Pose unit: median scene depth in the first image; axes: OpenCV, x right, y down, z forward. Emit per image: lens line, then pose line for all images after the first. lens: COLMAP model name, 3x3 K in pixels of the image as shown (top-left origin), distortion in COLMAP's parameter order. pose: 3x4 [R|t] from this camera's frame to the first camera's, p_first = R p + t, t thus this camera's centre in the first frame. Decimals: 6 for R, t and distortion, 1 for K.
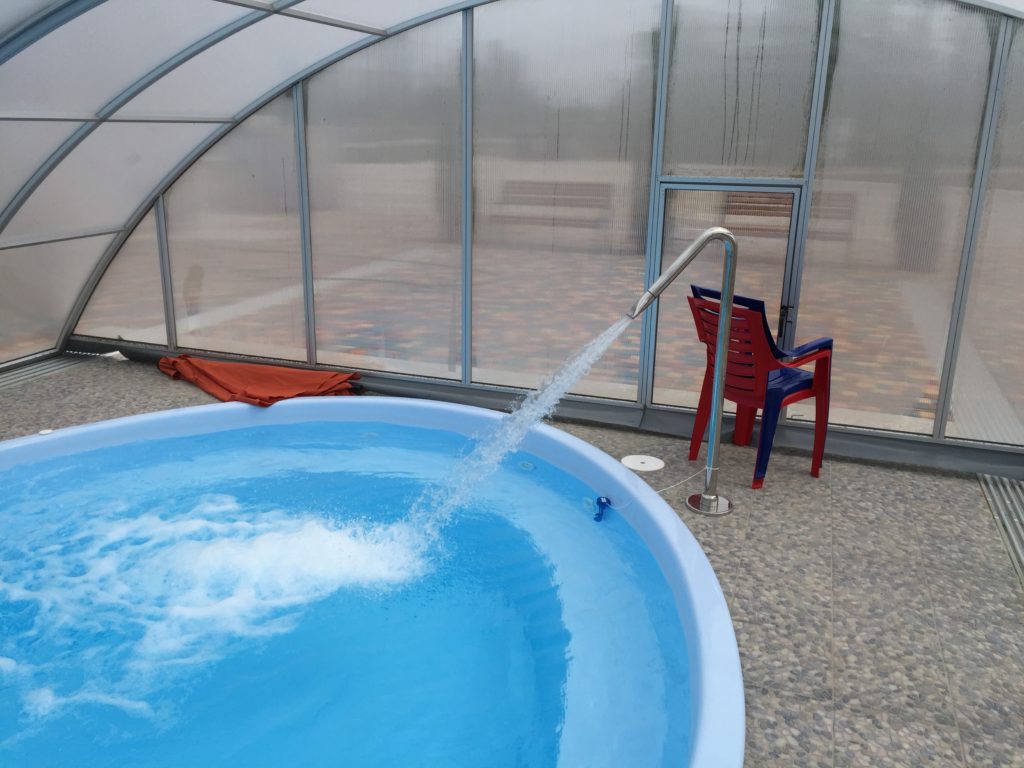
lens RADIAL K [[856.8, 0, 512.0], [0, 856.8, 384.0], [0, 0, 1]] dist [0.000487, -0.002733]
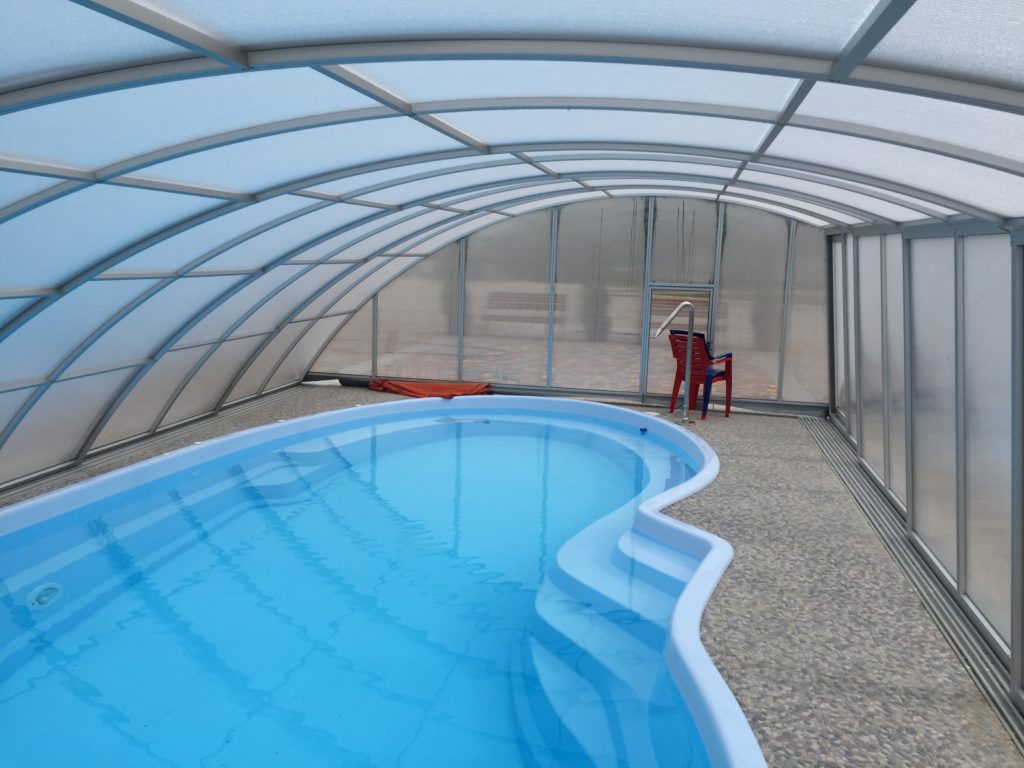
lens RADIAL K [[856.8, 0, 512.0], [0, 856.8, 384.0], [0, 0, 1]] dist [0.000487, -0.002733]
pose [[0.991174, -0.010028, 0.132190, -0.426319], [0.027541, 0.990956, -0.131328, 0.263735], [-0.129678, 0.133810, 0.982486, -0.966151]]
